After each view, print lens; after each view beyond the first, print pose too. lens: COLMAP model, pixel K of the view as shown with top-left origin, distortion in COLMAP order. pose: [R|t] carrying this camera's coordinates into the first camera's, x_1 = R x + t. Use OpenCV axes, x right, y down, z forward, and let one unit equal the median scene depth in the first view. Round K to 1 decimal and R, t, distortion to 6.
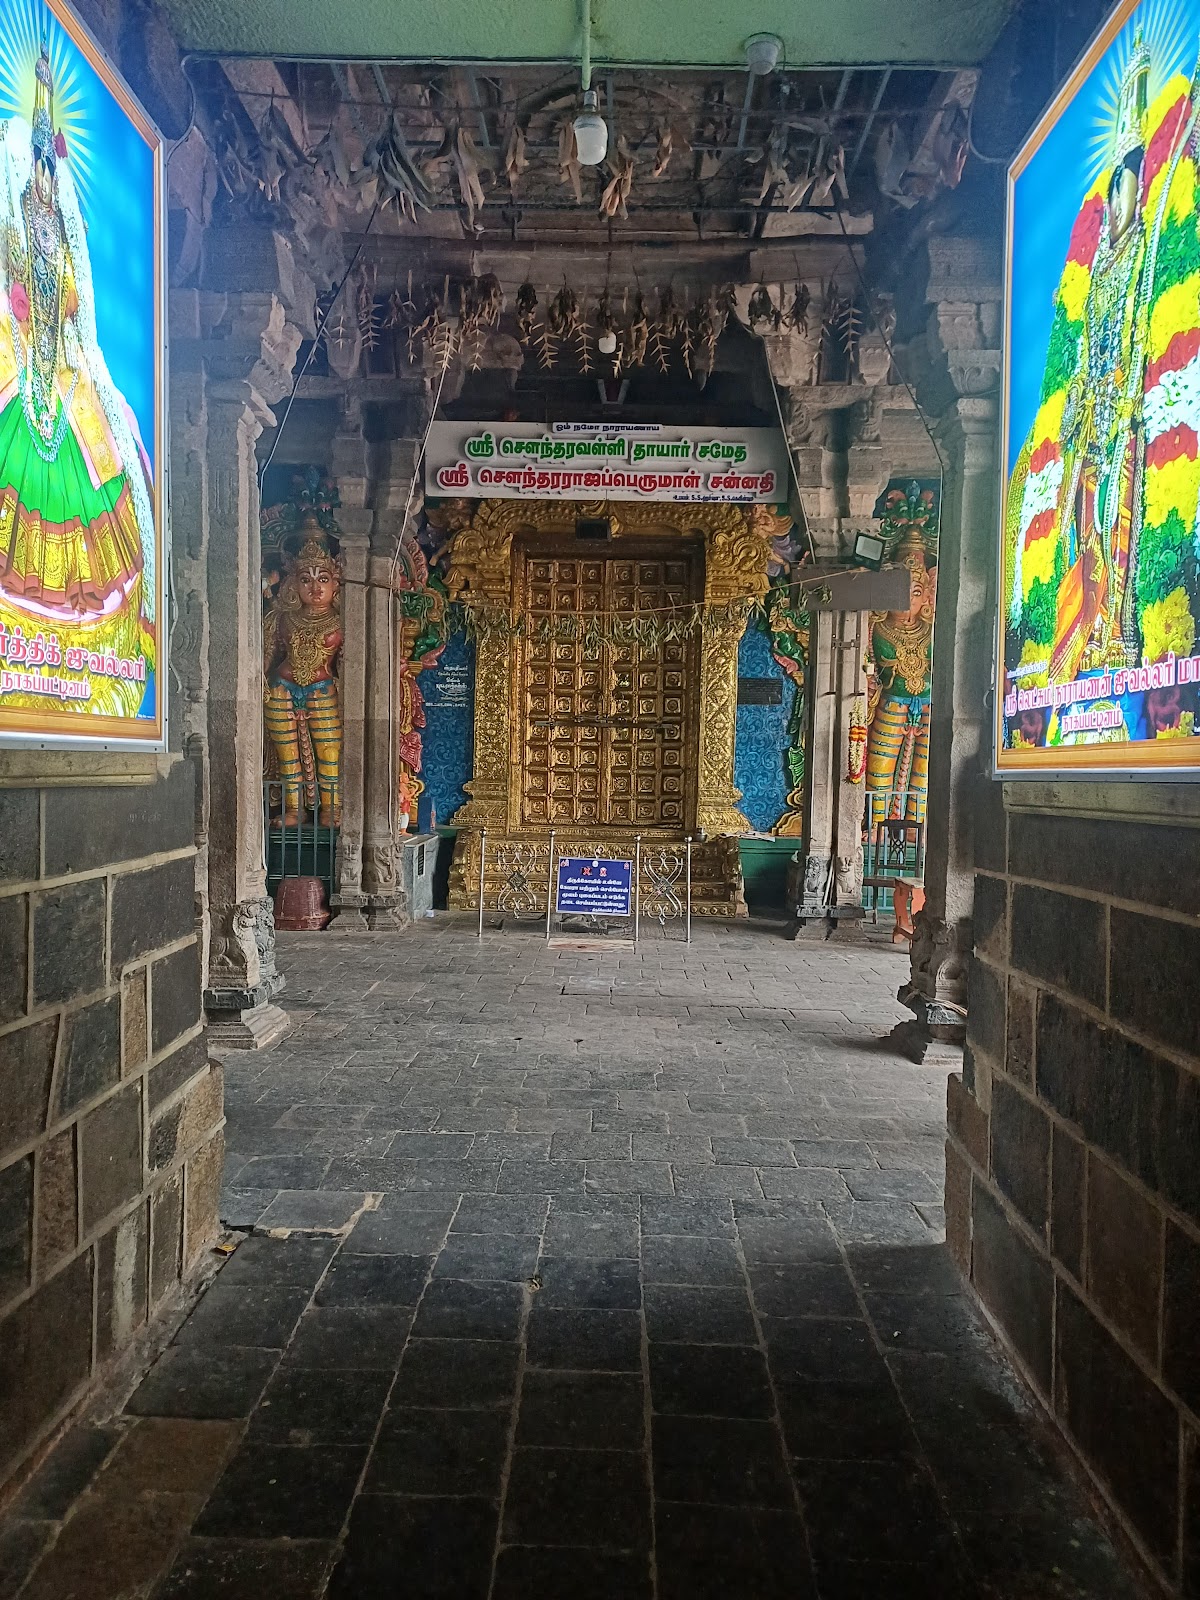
lens RADIAL K [[1215.6, 0, 599.7], [0, 1215.6, 806.5], [0, 0, 1]] dist [0.090087, -0.001480]
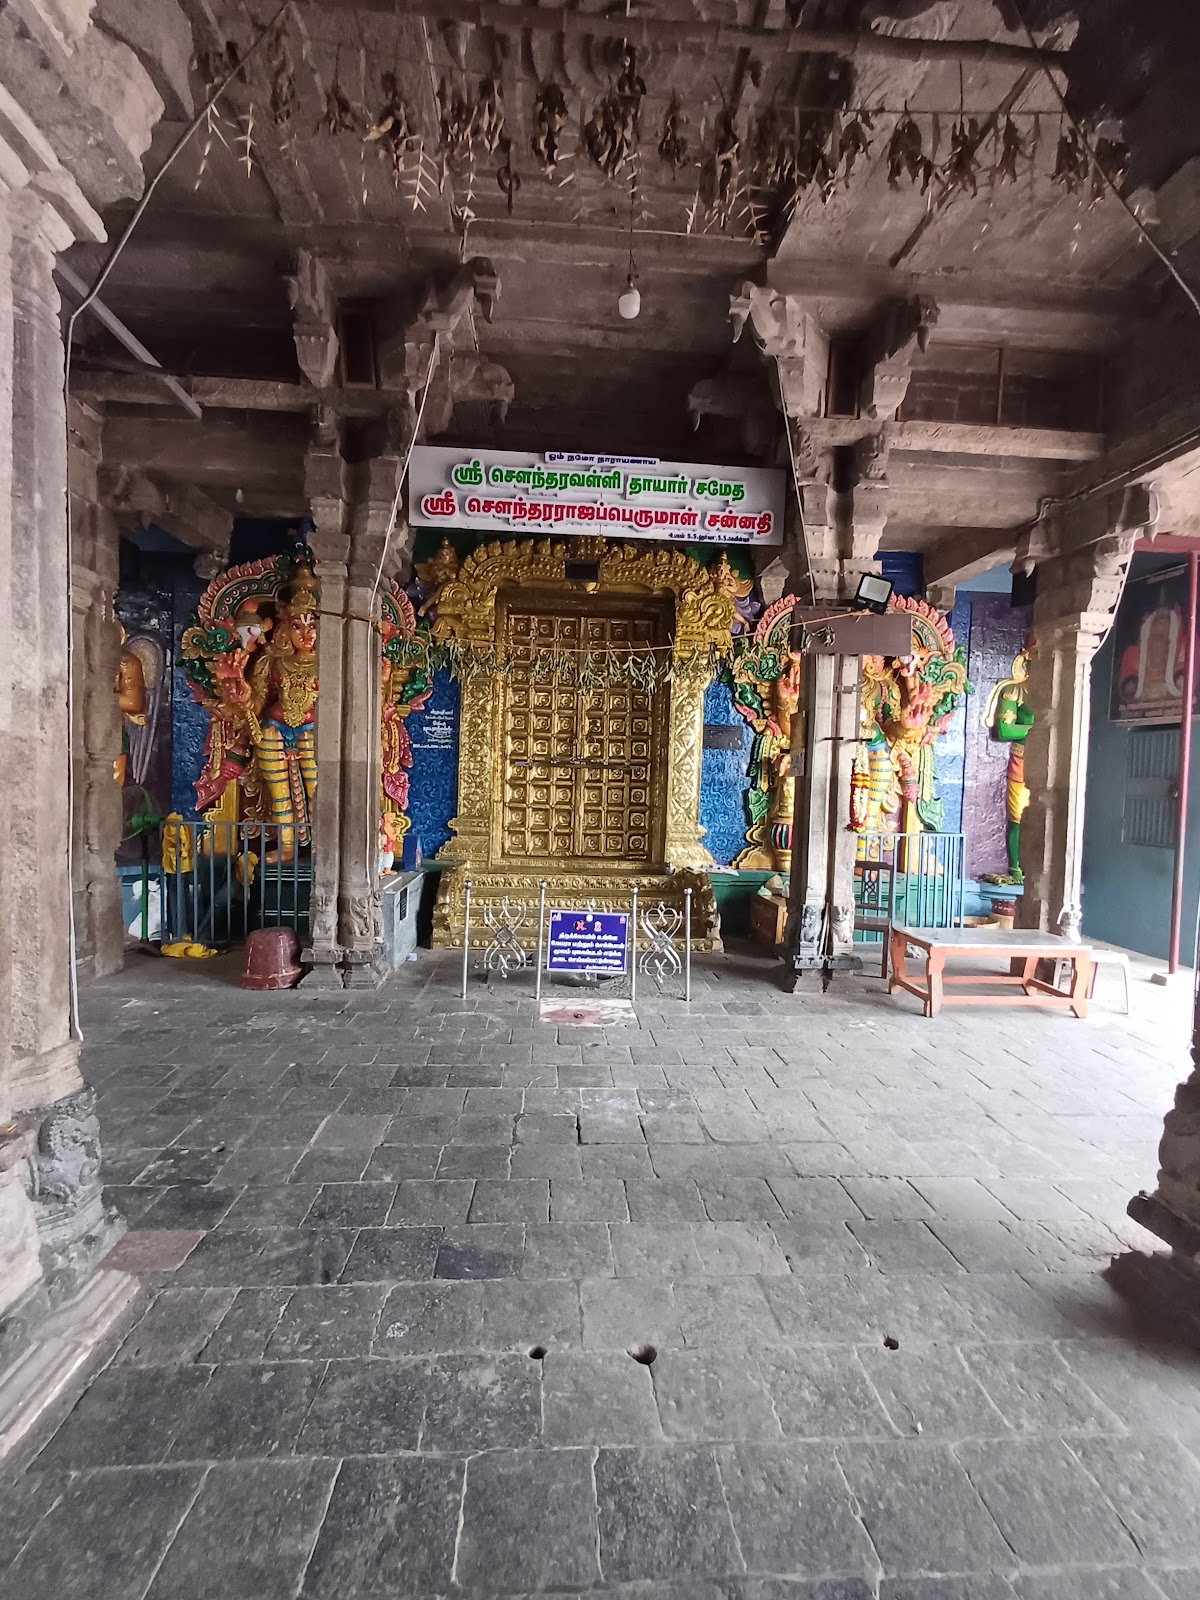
lens RADIAL K [[740.1, 0, 596.7], [0, 740.1, 803.6], [0, 0, 1]] dist [0.002777, 0.000761]
pose [[0.996577, 0.004422, 0.082547, -0.044482], [-0.003674, 0.999951, -0.009214, -0.034692], [-0.082583, 0.008879, 0.996545, 0.424395]]
